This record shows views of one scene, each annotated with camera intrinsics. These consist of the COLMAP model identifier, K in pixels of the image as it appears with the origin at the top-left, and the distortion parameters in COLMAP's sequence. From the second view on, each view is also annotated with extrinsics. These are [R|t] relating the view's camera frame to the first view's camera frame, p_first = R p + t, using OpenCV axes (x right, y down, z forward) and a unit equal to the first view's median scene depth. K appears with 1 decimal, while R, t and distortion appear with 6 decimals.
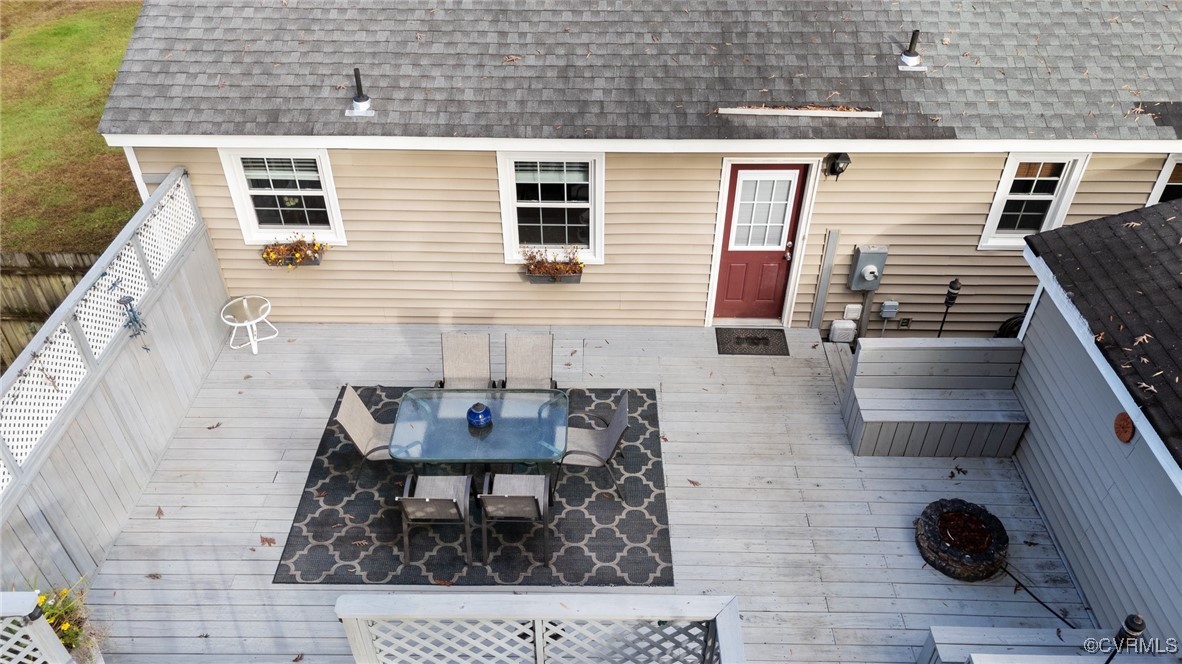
lens RADIAL K [[866.6, 0, 590.0], [0, 866.6, 332.8], [0, 0, 1]] dist [0.054508, -0.057683]
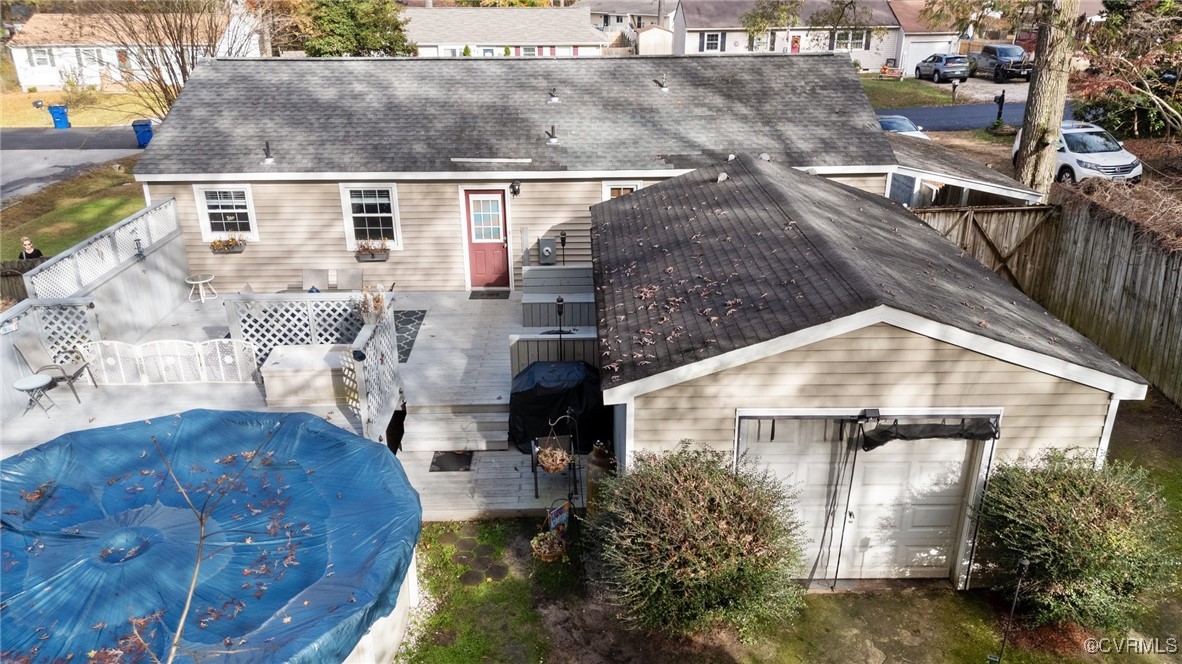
lens RADIAL K [[866.6, 0, 597.1], [0, 866.6, 326.6], [0, 0, 1]] dist [0.054508, -0.057683]
pose [[0.999165, -0.020861, 0.035123, 0.374687], [0.029902, 0.959277, -0.280879, 0.631012], [-0.027834, 0.281695, 0.959100, -0.753614]]
